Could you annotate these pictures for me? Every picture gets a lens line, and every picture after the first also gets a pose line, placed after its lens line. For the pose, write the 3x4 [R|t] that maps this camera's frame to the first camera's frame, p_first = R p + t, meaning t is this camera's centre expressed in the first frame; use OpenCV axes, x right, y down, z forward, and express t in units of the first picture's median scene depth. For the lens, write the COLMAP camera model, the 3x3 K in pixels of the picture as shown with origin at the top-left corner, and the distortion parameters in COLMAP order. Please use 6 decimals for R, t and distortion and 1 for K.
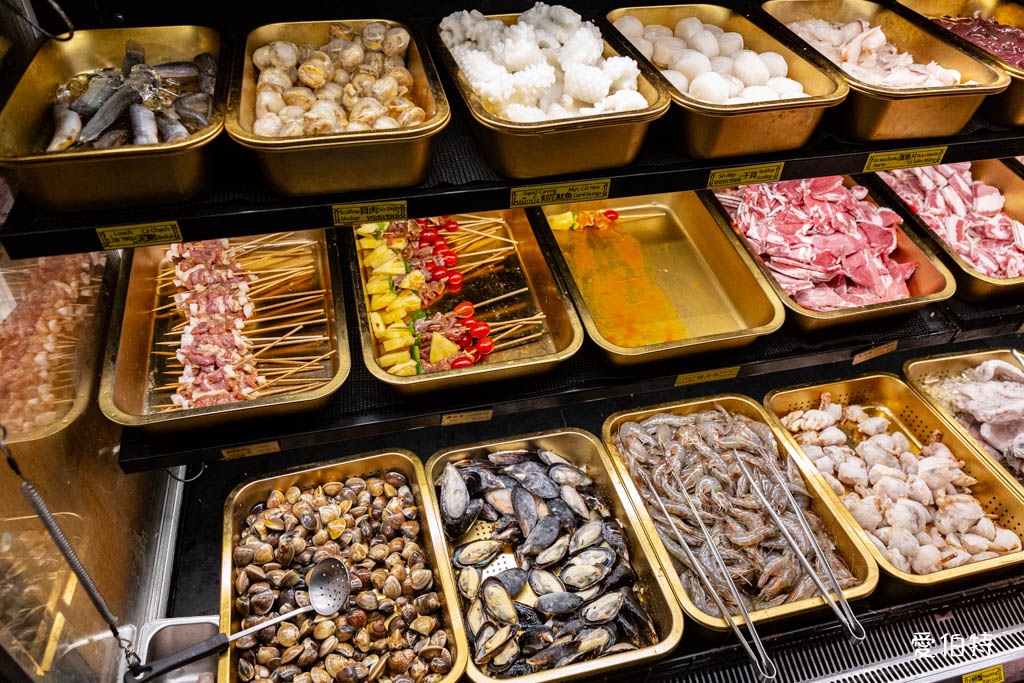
lens RADIAL K [[737.2, 0, 512.0], [0, 737.2, 341.5], [0, 0, 1]] dist [-0.004004, -0.006501]
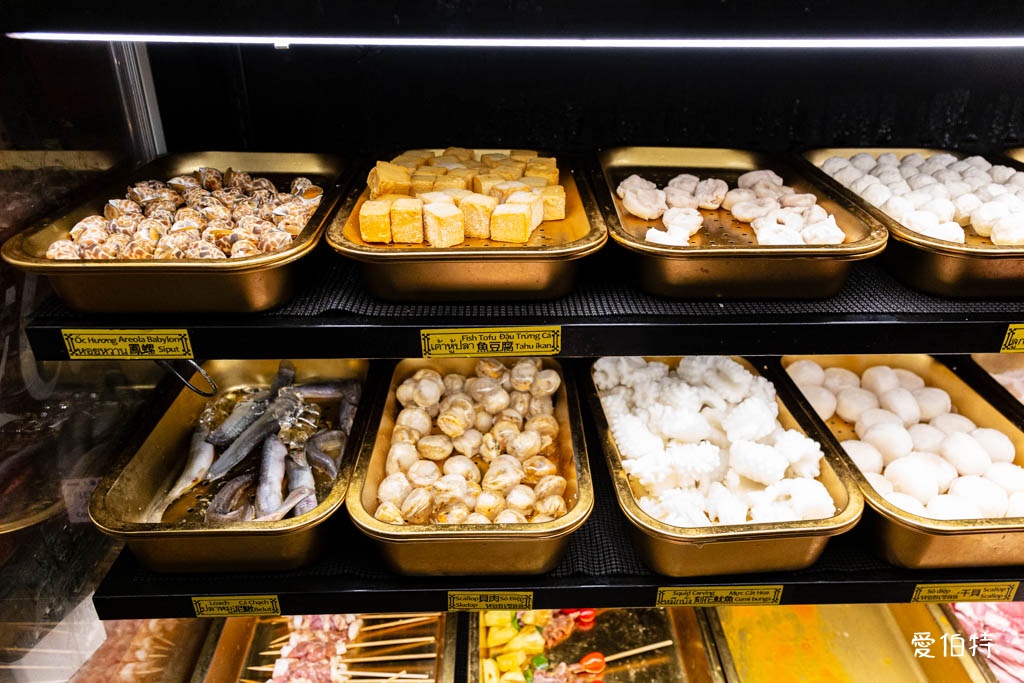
lens RADIAL K [[757.8, 0, 512.0], [0, 757.8, 341.5], [0, 0, 1]] dist [0.022073, 0.002285]
pose [[0.977088, 0.072148, -0.200234, -0.010294], [-0.125107, 0.955792, -0.266102, -0.207767], [0.172183, 0.285056, 0.942919, 0.071990]]
